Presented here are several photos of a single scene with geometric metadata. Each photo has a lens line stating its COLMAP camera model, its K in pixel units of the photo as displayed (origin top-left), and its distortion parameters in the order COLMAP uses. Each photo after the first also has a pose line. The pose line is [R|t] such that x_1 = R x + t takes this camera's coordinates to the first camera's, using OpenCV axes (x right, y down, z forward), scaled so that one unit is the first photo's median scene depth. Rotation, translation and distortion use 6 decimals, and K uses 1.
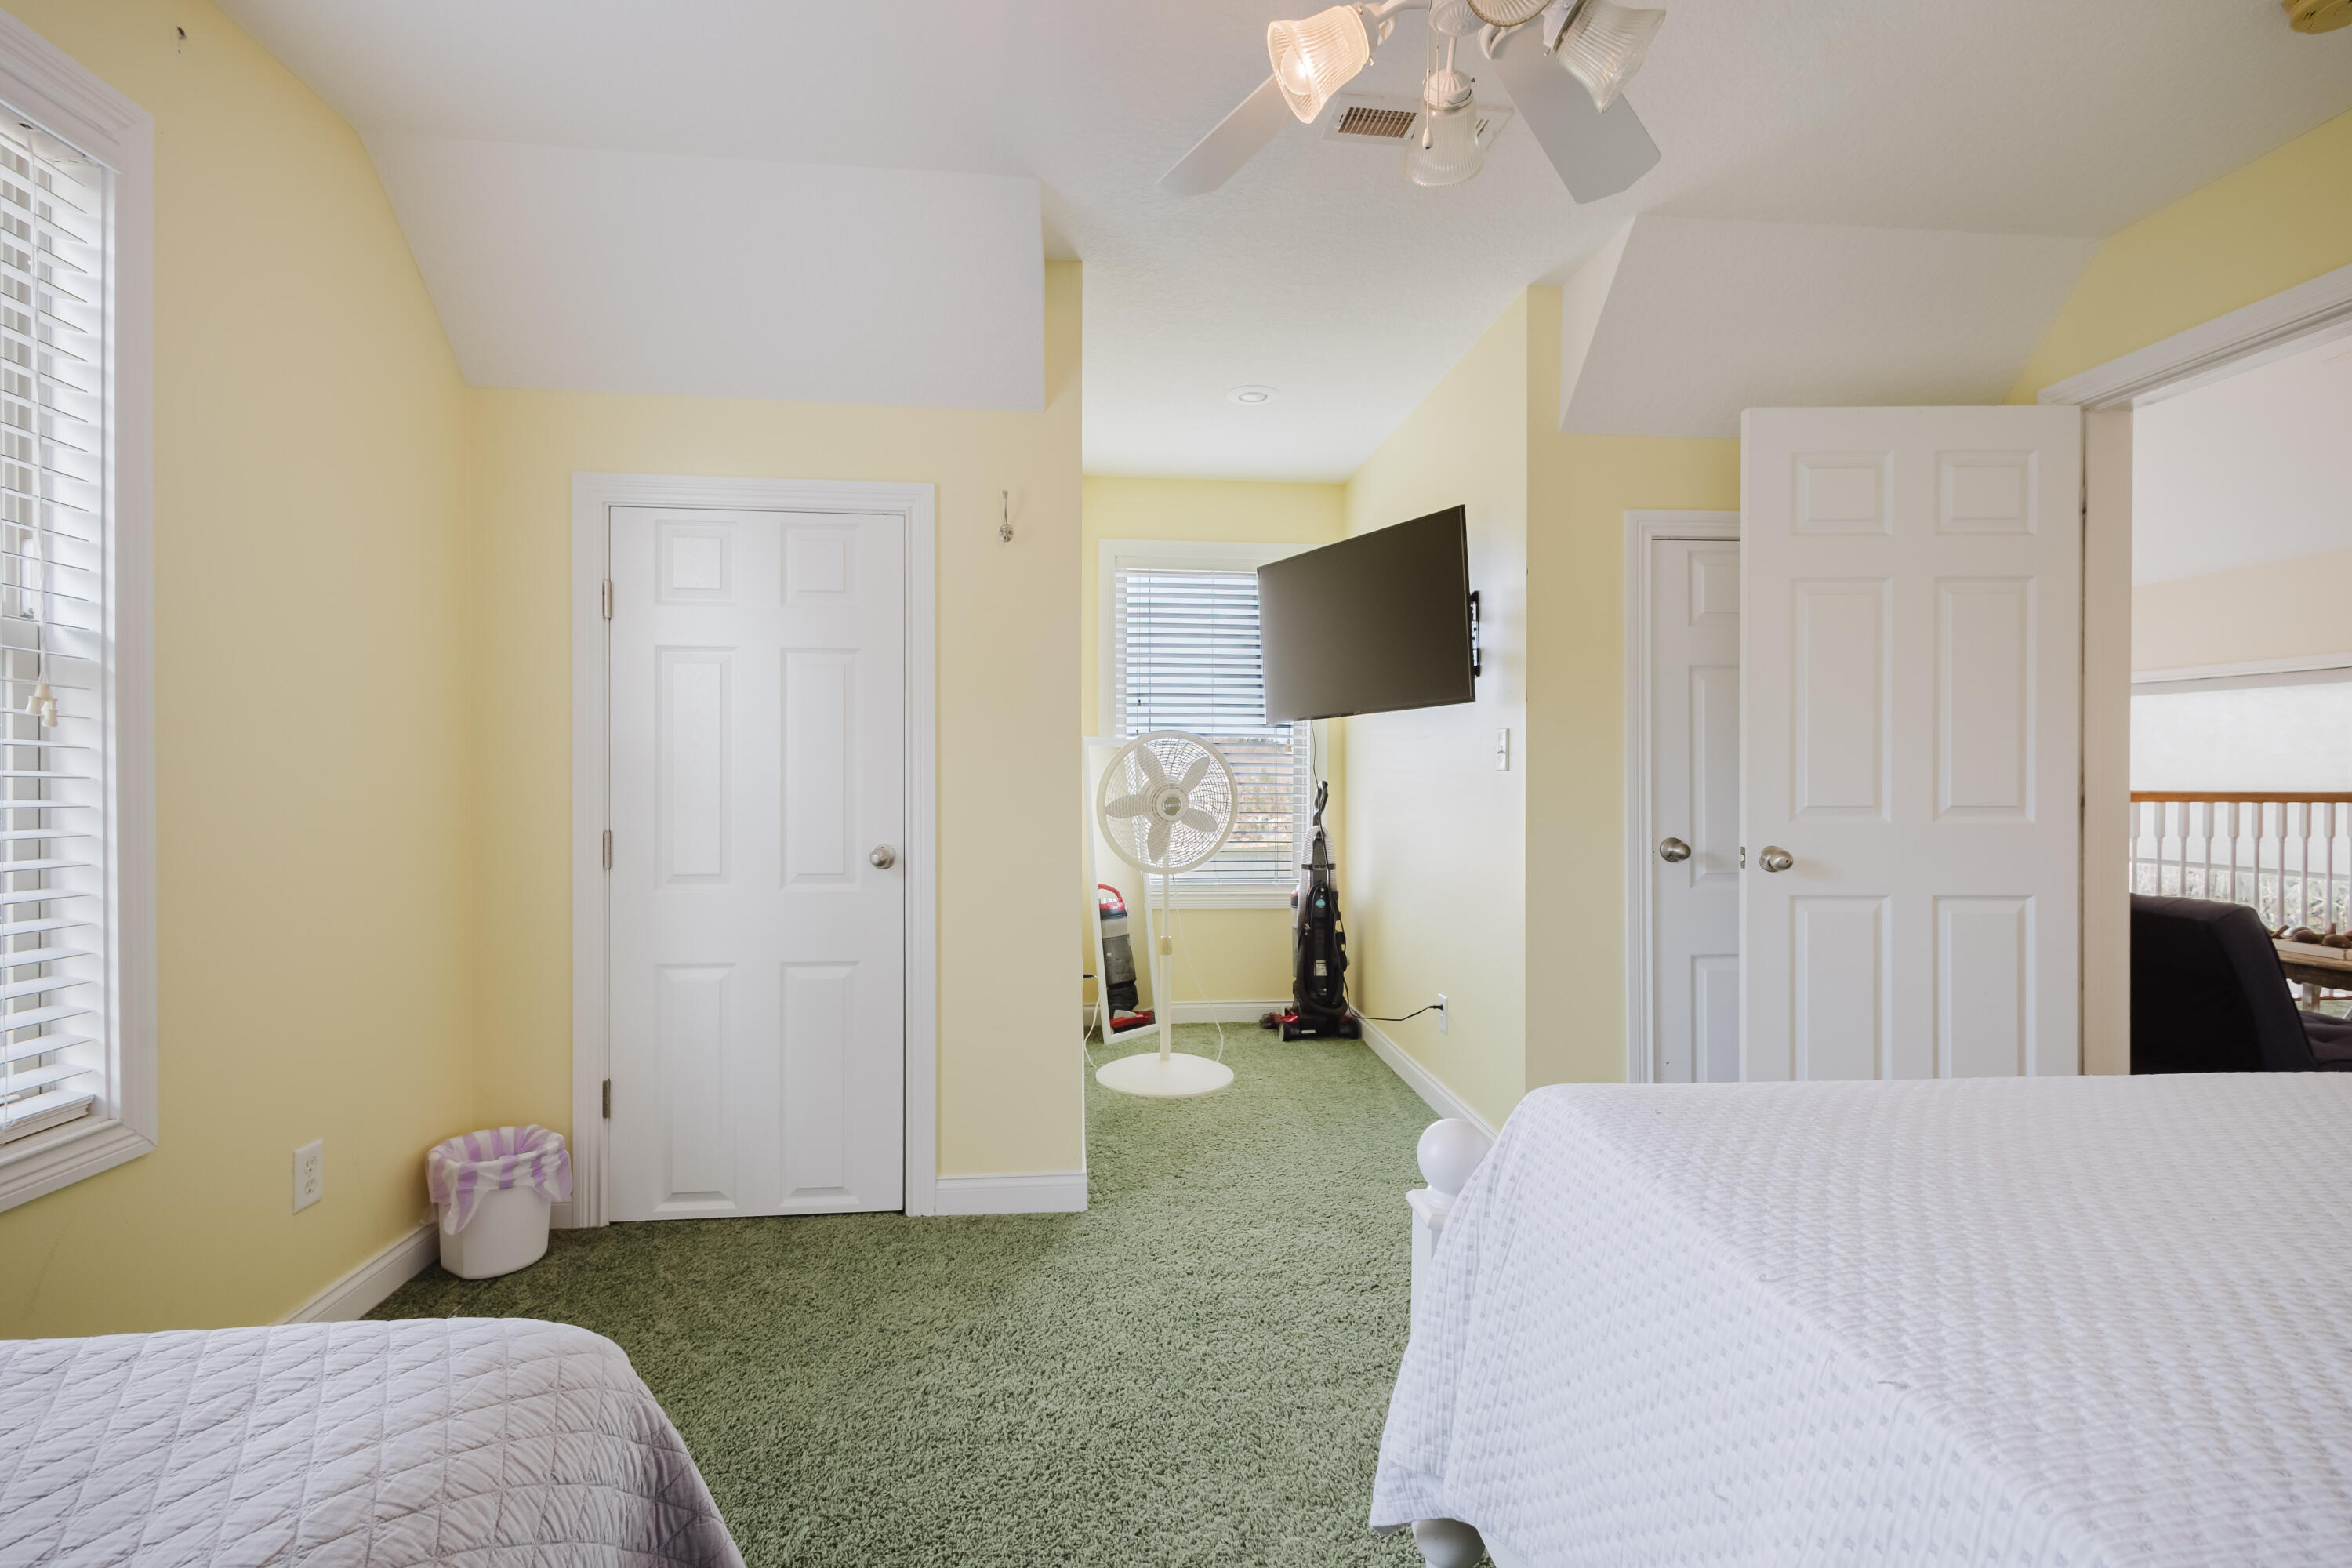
lens RADIAL K [[1083.5, 0, 1180.0], [0, 1083.5, 776.8], [0, 0, 1]] dist [0.000253, -0.001017]
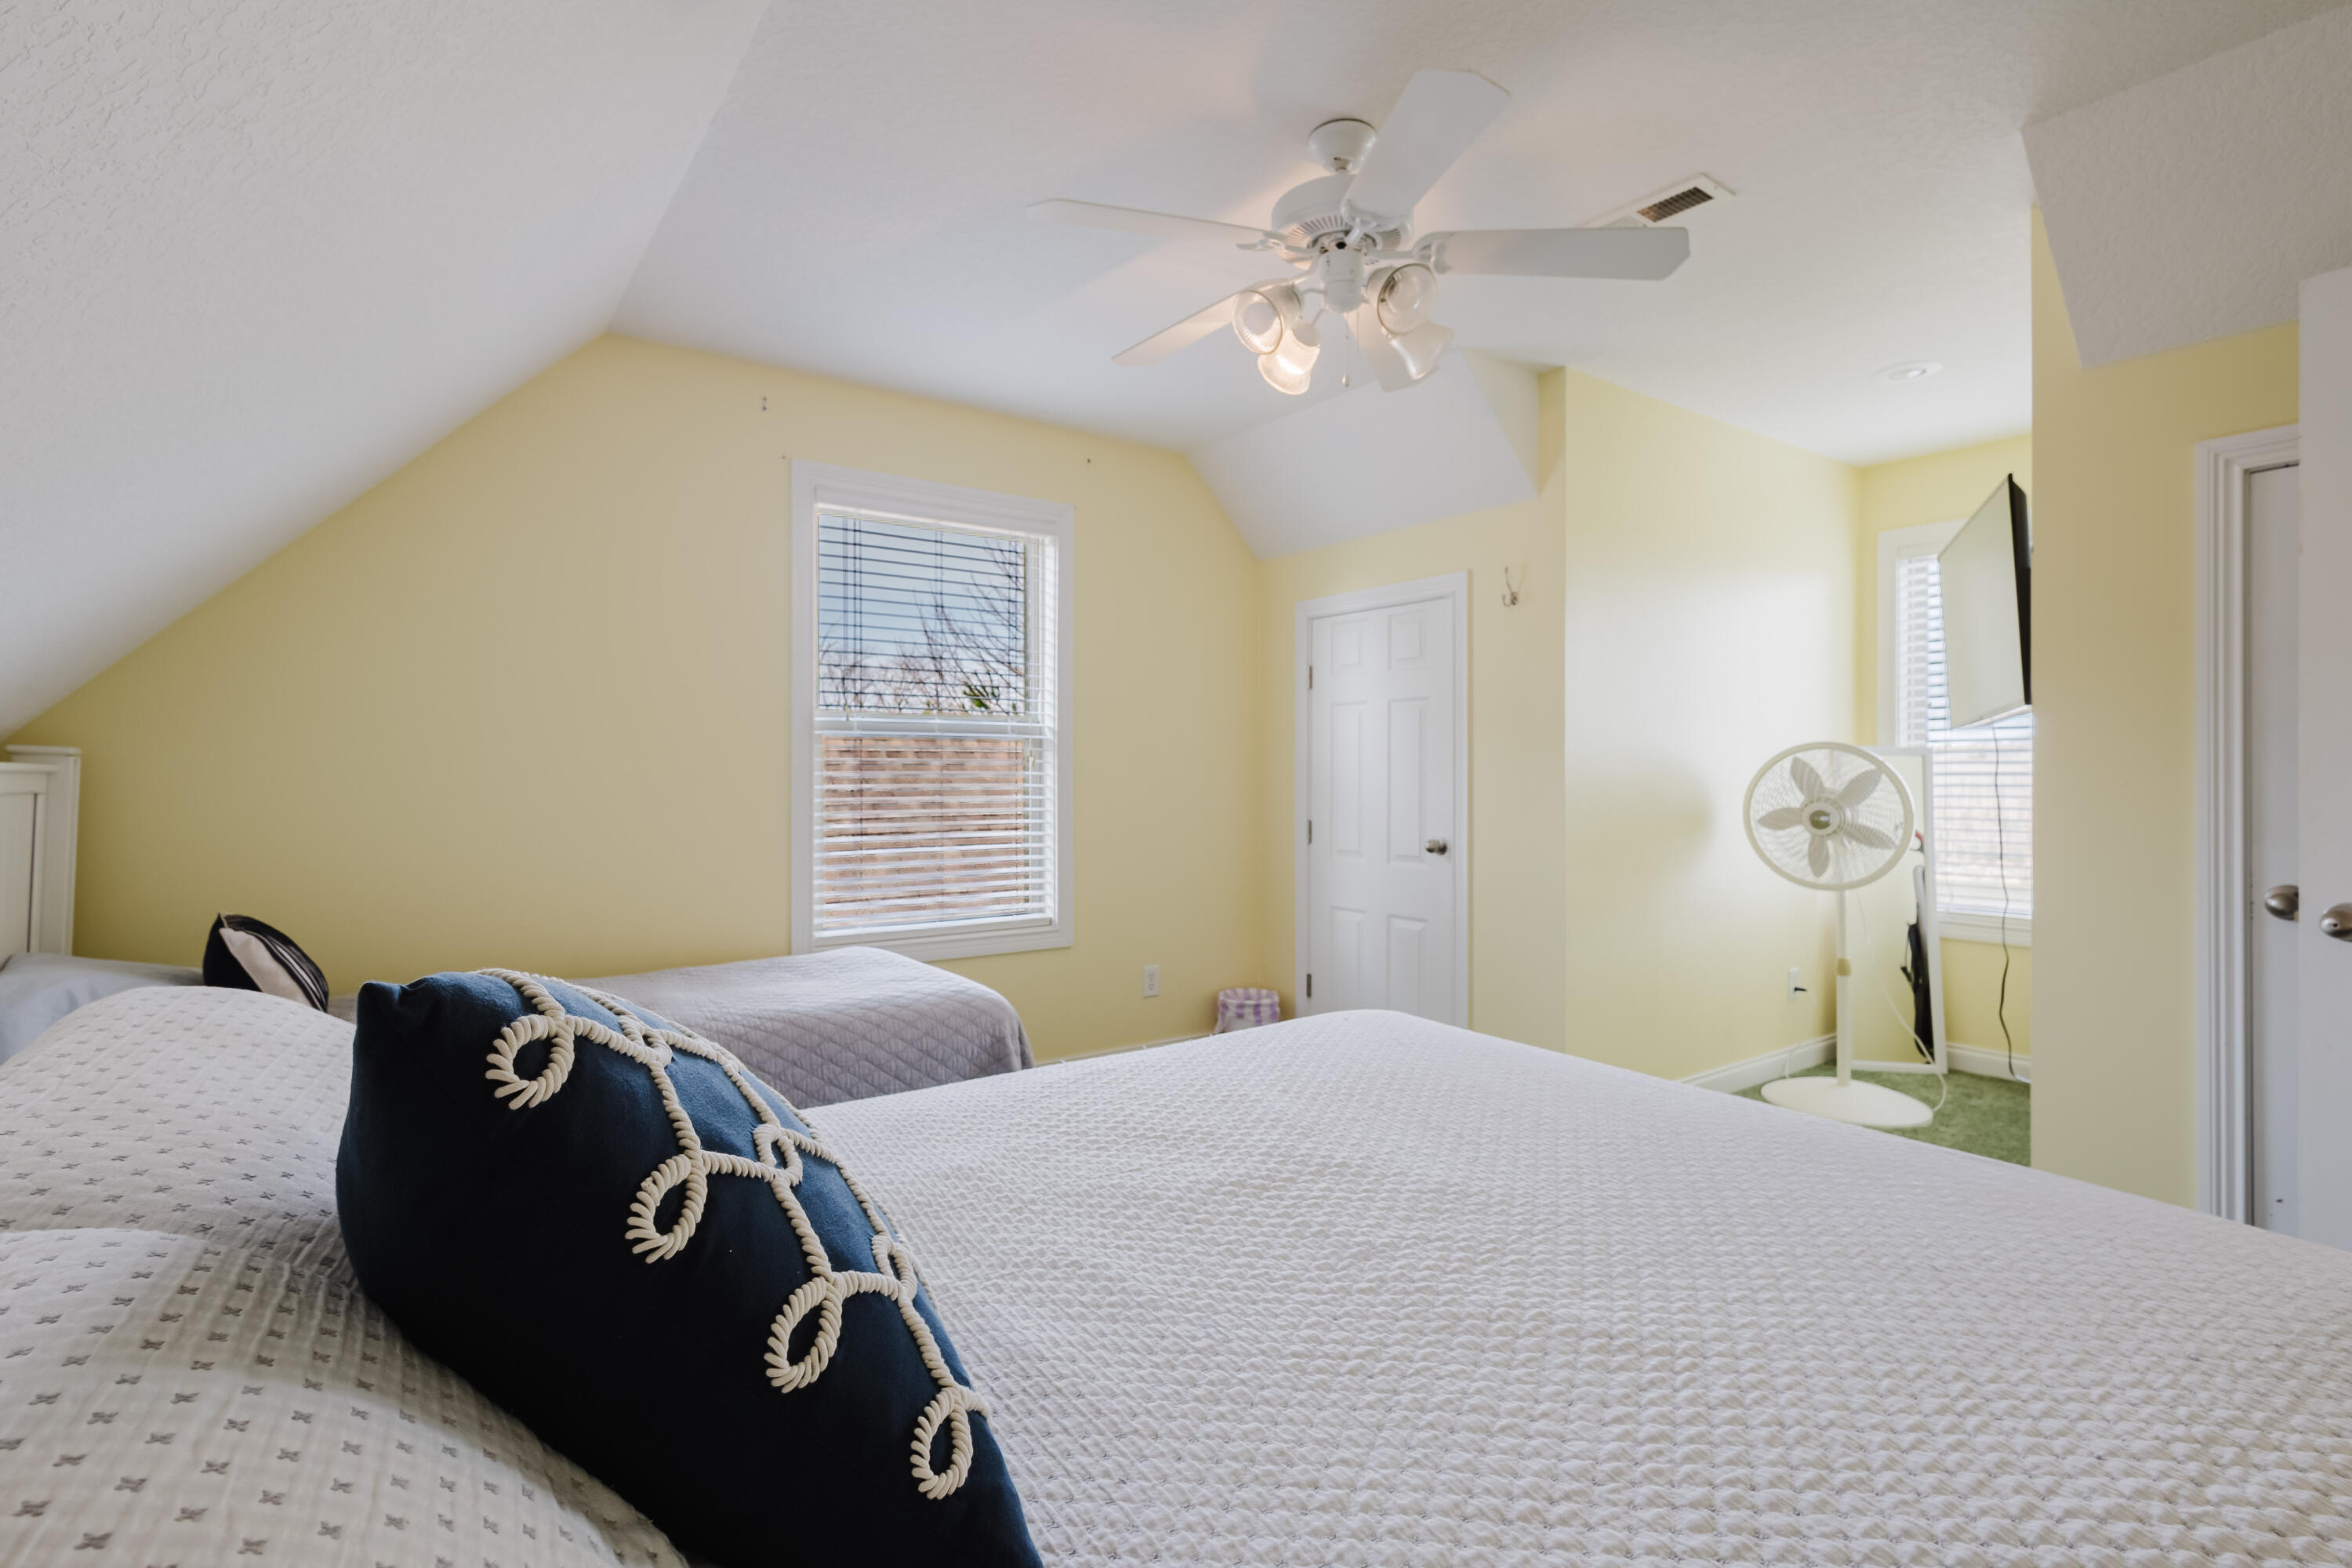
lens RADIAL K [[1083.5, 0, 1175.7], [0, 1083.5, 777.0], [0, 0, 1]] dist [0.000253, -0.001017]
pose [[0.495919, 0.000458, -0.868369, 0.768019], [-0.003581, 0.999992, -0.001518, -0.010928], [0.868361, 0.003862, 0.495917, 0.019940]]
